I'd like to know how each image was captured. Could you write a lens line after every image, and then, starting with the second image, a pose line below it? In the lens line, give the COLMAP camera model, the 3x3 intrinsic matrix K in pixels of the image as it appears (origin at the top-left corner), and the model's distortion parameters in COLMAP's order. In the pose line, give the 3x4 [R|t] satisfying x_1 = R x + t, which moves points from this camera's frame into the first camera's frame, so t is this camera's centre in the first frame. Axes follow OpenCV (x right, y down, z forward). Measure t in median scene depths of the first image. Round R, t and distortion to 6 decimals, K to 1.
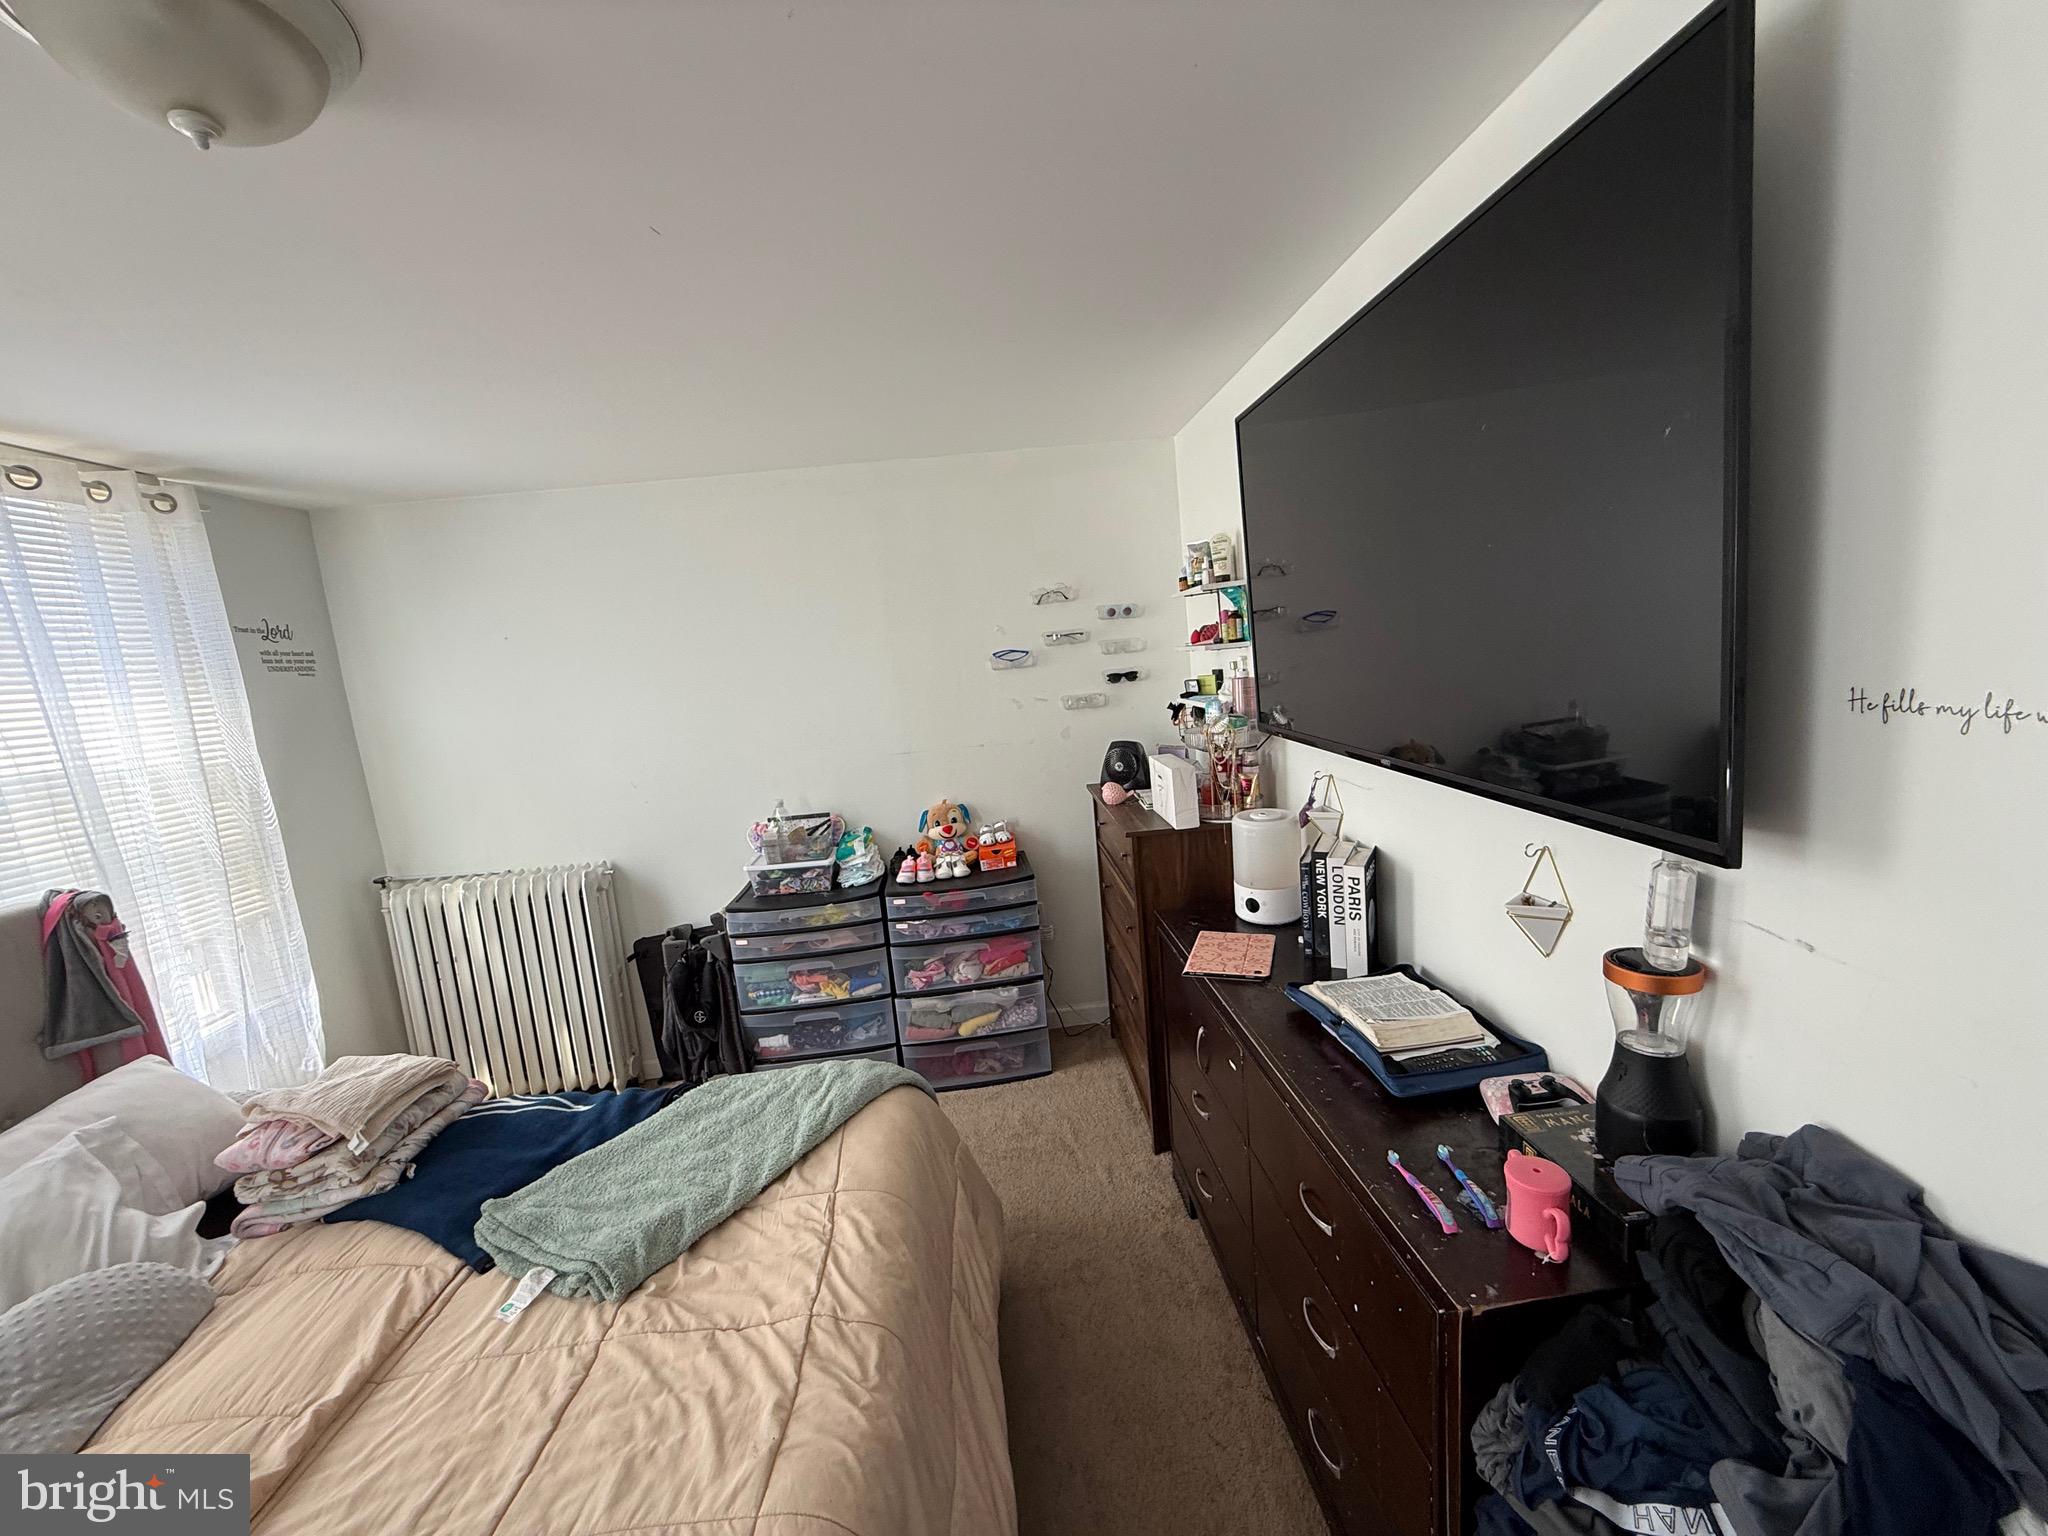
lens RADIAL K [[820.1, 0, 1017.4], [0, 820.1, 762.9], [0, 0, 1]] dist [-0.001148, 0.000535]
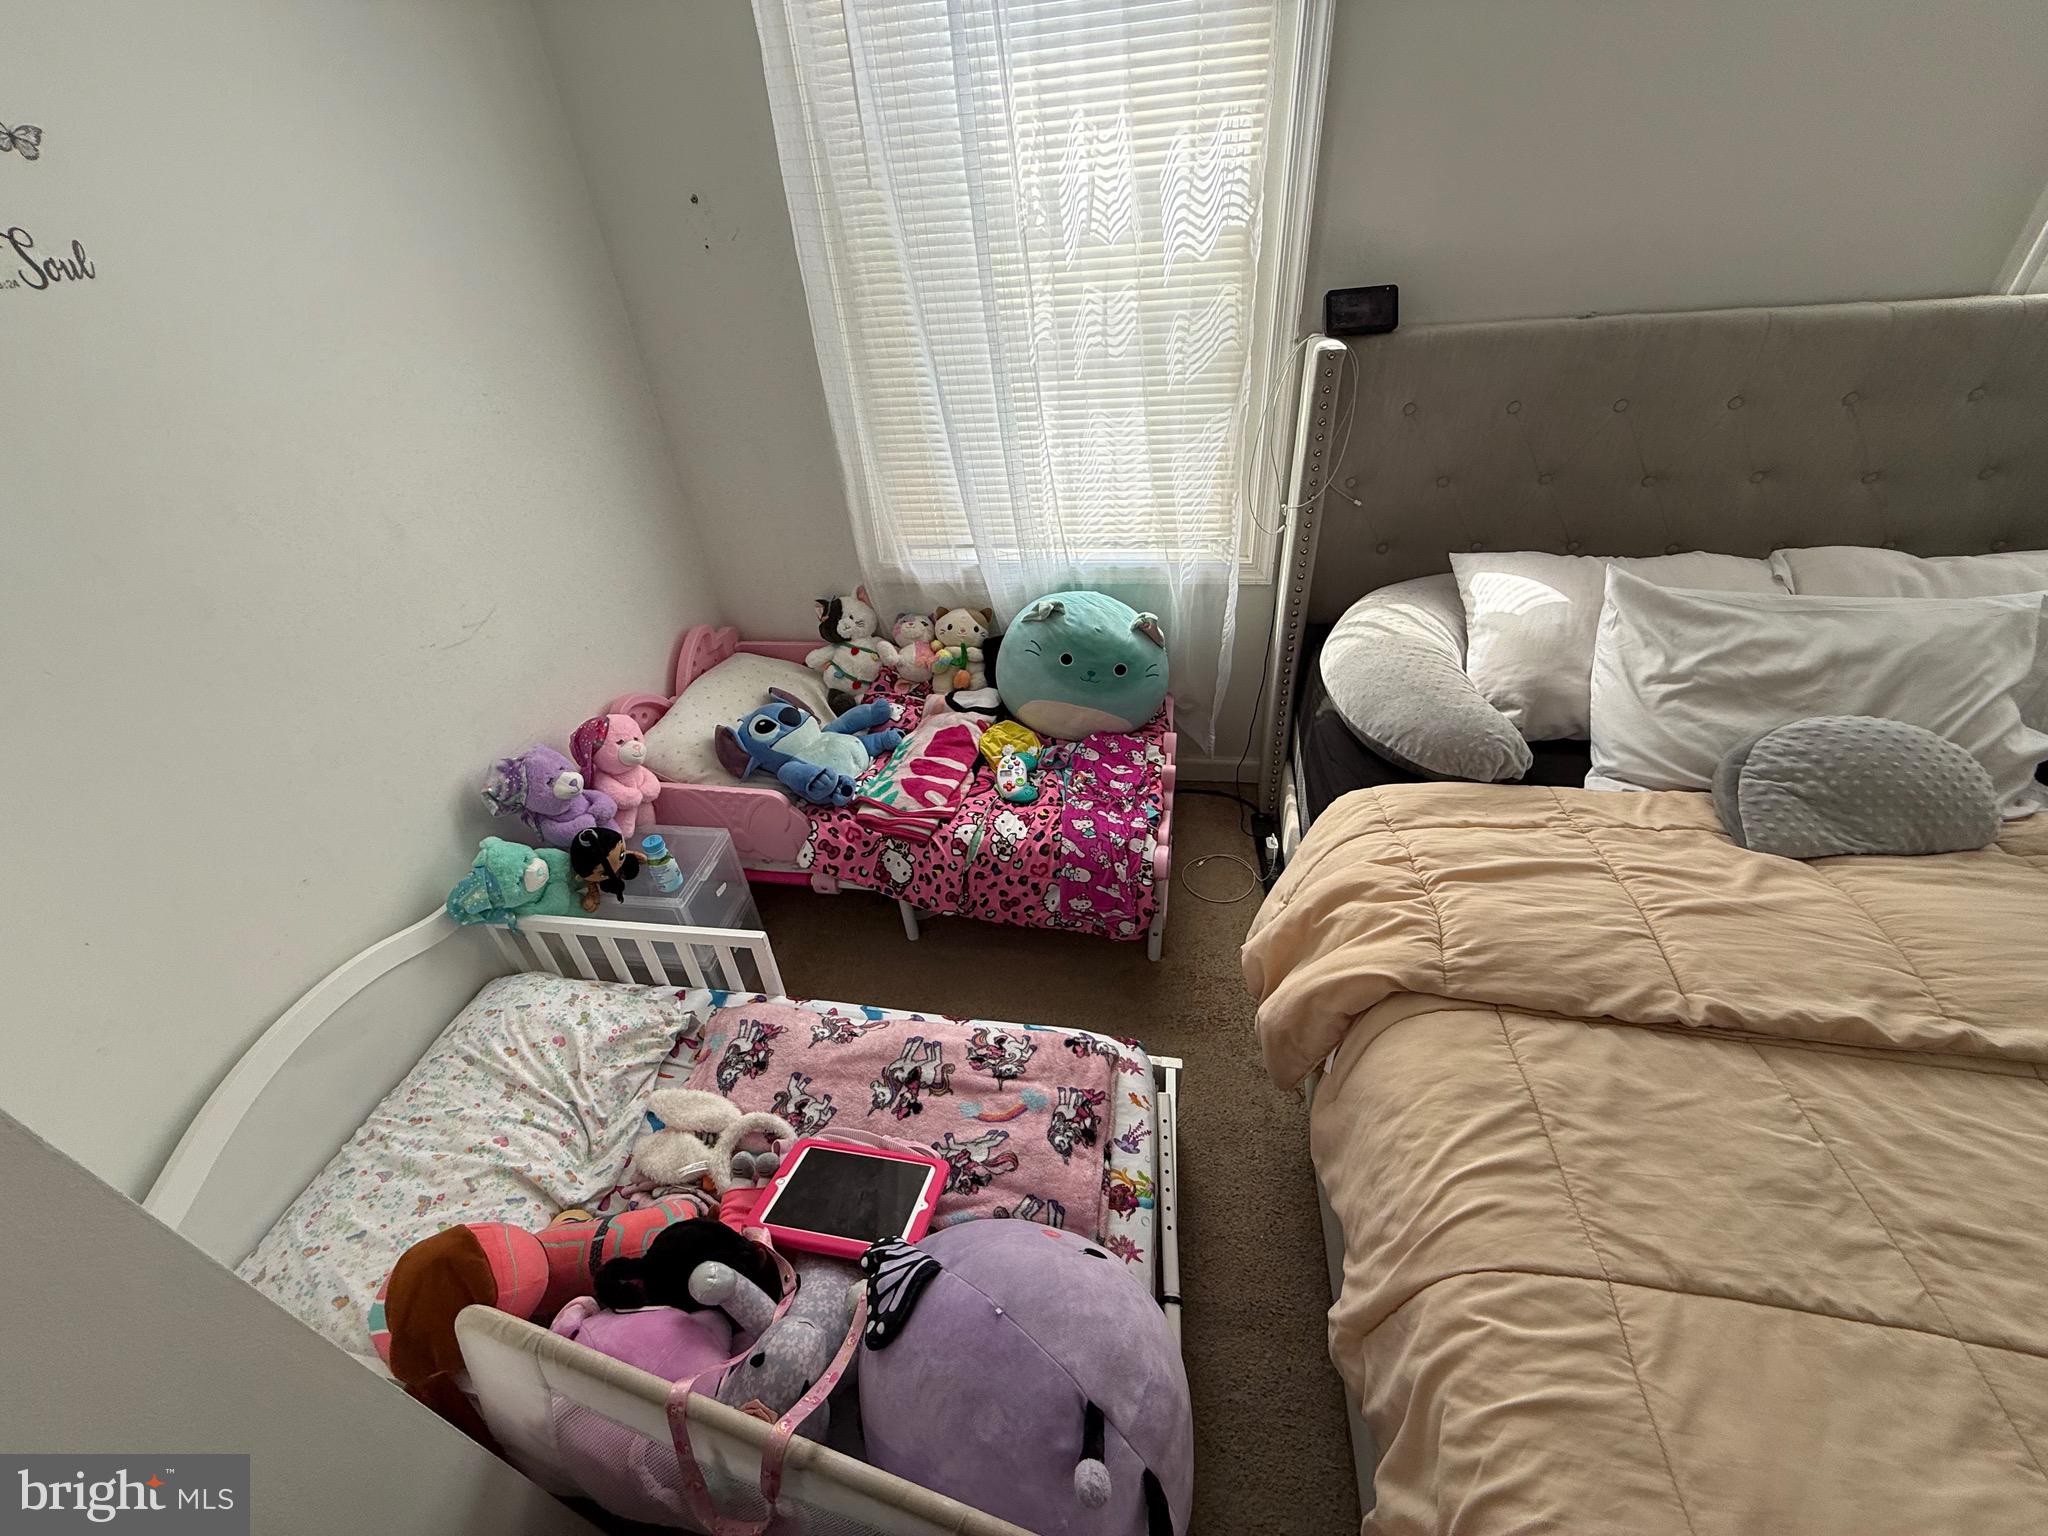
lens RADIAL K [[820.1, 0, 1020.1], [0, 820.1, 762.5], [0, 0, 1]] dist [-0.001148, 0.000535]
pose [[-0.217863, 0.656354, -0.722312, -0.136983], [-0.047764, 0.732032, 0.679594, 0.034475], [0.974810, 0.182559, -0.128133, 0.065137]]
